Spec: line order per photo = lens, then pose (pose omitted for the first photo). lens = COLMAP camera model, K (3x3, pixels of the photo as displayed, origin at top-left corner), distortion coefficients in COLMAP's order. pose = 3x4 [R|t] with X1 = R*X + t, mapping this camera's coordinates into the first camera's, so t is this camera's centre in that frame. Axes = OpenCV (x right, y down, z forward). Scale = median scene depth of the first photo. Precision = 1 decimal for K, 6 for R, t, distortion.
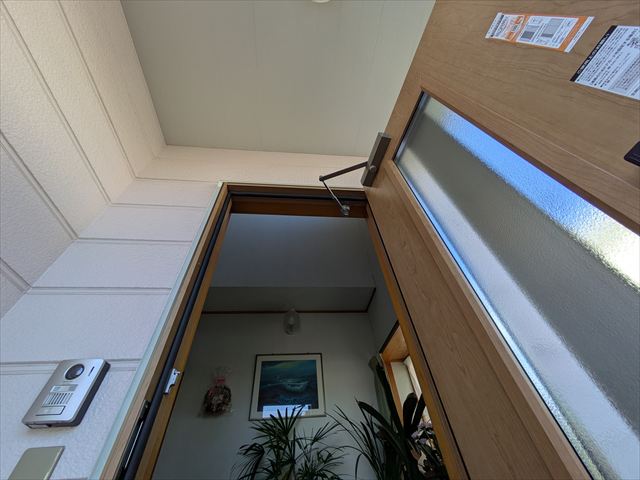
lens RADIAL K [[255.5, 0, 320.0], [0, 255.5, 240.0], [0, 0, 1]] dist [0.000028, 0.000042]
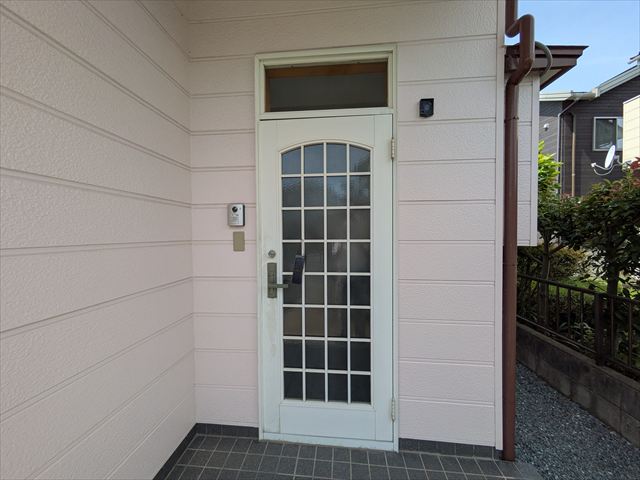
lens RADIAL K [[255.5, 0, 320.0], [0, 255.5, 240.0], [0, 0, 1]] dist [0.000028, 0.000042]
pose [[0.979890, 0.071002, -0.186480, 0.374926], [0.093238, 0.663326, 0.742499, -1.065486], [0.176416, -0.744954, 0.643366, -0.710310]]
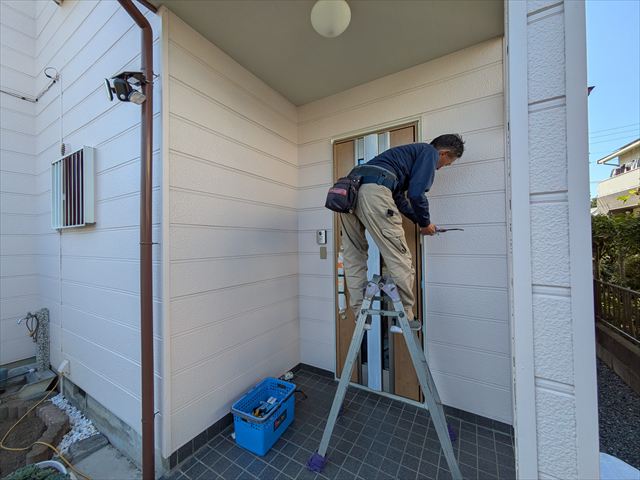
lens RADIAL K [[255.5, 0, 320.0], [0, 255.5, 240.0], [0, 0, 1]] dist [0.000028, 0.000042]
pose [[0.798639, 0.052438, -0.599521, 1.515772], [0.408431, 0.684421, 0.603947, -1.885965], [0.441995, -0.727199, 0.525188, -1.256034]]
